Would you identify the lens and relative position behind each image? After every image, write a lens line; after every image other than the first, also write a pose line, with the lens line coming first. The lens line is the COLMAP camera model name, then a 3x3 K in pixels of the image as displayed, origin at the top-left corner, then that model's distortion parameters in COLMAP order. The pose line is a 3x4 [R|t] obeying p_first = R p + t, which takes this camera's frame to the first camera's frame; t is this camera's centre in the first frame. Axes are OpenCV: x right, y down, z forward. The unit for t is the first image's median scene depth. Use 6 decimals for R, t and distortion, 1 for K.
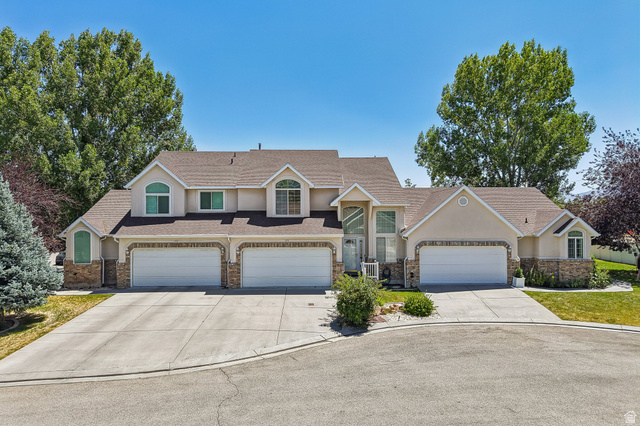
lens RADIAL K [[428.6, 0, 320.0], [0, 428.6, 213.0], [0, 0, 1]] dist [0.034901, -0.039662]
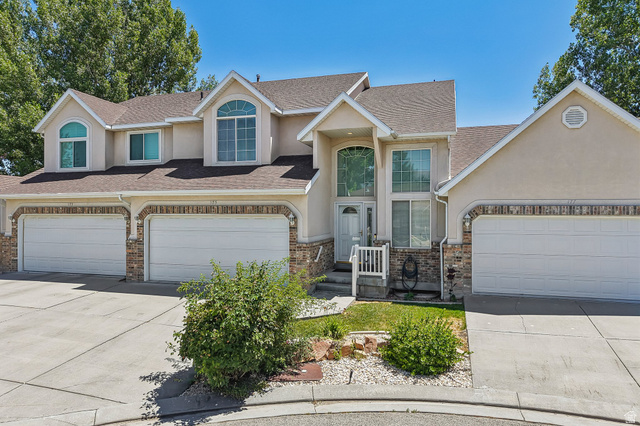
lens RADIAL K [[435.5, 0, 317.0], [0, 435.5, 213.7], [0, 0, 1]] dist [0.010700, -0.001727]
pose [[0.950230, 0.004523, -0.311516, 0.217915], [-0.001797, 0.999958, 0.009037, 0.070840], [0.311543, -0.008028, 0.950198, 0.475842]]
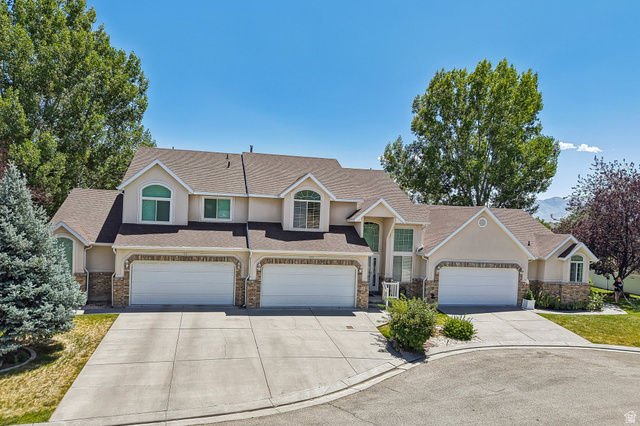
lens RADIAL K [[454.3, 0, 305.4], [0, 454.3, 239.9], [0, 0, 1]] dist [0.021939, -0.006965]
pose [[0.981816, 0.036535, 0.186287, -0.260131], [-0.044874, 0.998161, 0.040744, -0.011489], [-0.184456, -0.048363, 0.981650, 0.044569]]
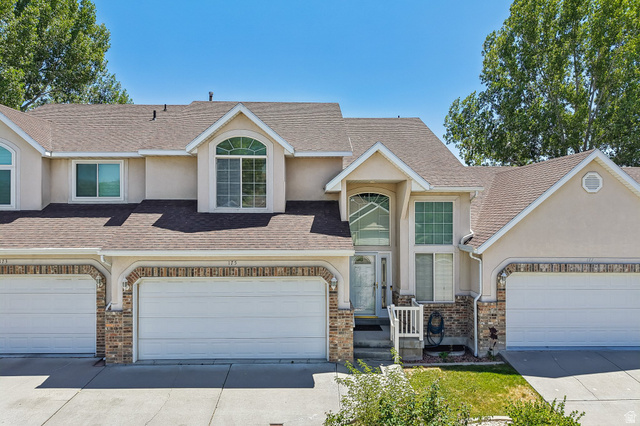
lens RADIAL K [[432.5, 0, 321.2], [0, 432.5, 214.1], [0, 0, 1]] dist [0.004538, -0.000687]
pose [[0.999956, 0.005269, 0.007819, 0.014968], [-0.005312, 0.999970, 0.005579, 0.008012], [-0.007790, -0.005620, 0.999954, 0.501060]]
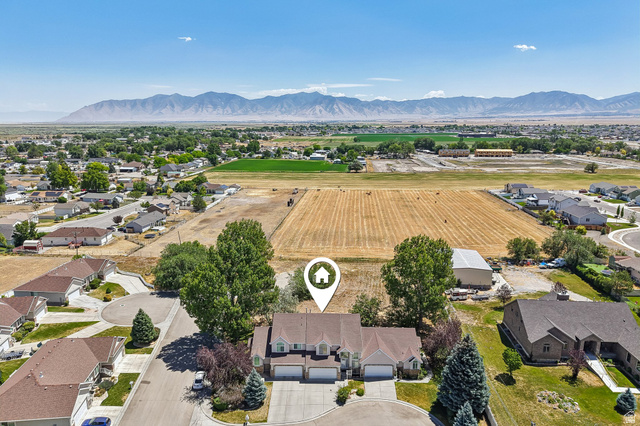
lens RADIAL K [[432.5, 0, 321.2], [0, 432.5, 214.1], [0, 0, 1]] dist [0.004538, -0.000687]
pose [[0.999683, 0.015575, -0.019766, -0.043327], [-0.010794, 0.974929, 0.222255, -1.700503], [0.022732, -0.221971, 0.974788, -1.847421]]
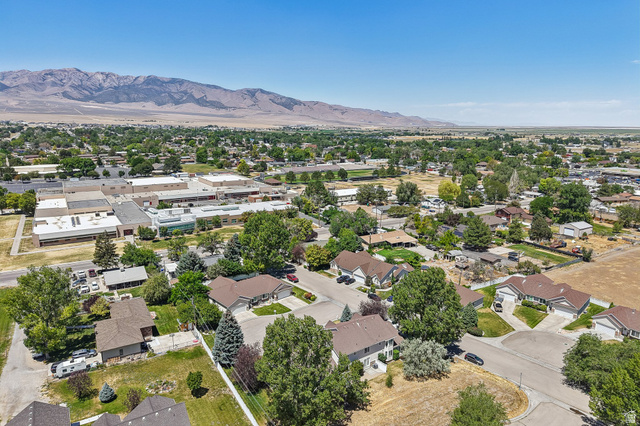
lens RADIAL K [[432.5, 0, 321.2], [0, 432.5, 214.1], [0, 0, 1]] dist [0.004538, -0.000687]
pose [[-0.826150, 0.120831, -0.550342, 2.225592], [0.008810, 0.979386, 0.201806, -2.014149], [0.563381, 0.161874, -0.810184, 4.244806]]
